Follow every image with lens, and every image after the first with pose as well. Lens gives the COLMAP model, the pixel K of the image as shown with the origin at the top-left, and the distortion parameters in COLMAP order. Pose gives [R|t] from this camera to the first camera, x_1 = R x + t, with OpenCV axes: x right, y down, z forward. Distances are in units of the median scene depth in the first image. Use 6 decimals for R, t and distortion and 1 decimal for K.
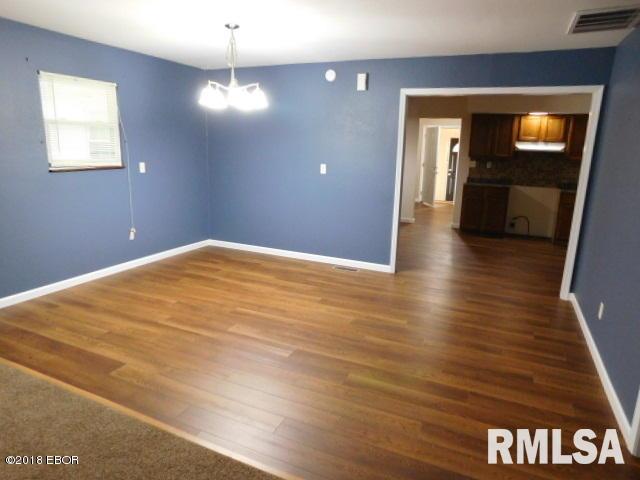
lens RADIAL K [[421.7, 0, 318.5], [0, 421.7, 240.0], [0, 0, 1]] dist [-0.020704, 0.003447]
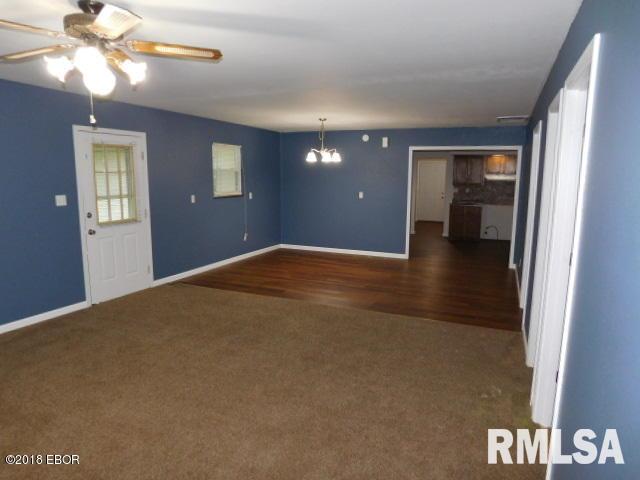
lens RADIAL K [[421.7, 0, 320.2], [0, 421.7, 239.0], [0, 0, 1]] dist [-0.020704, 0.003447]
pose [[0.999527, -0.019685, 0.023637, -0.195074], [0.021292, 0.997336, -0.069768, 0.110236], [-0.022200, 0.070239, 0.997283, -0.601538]]
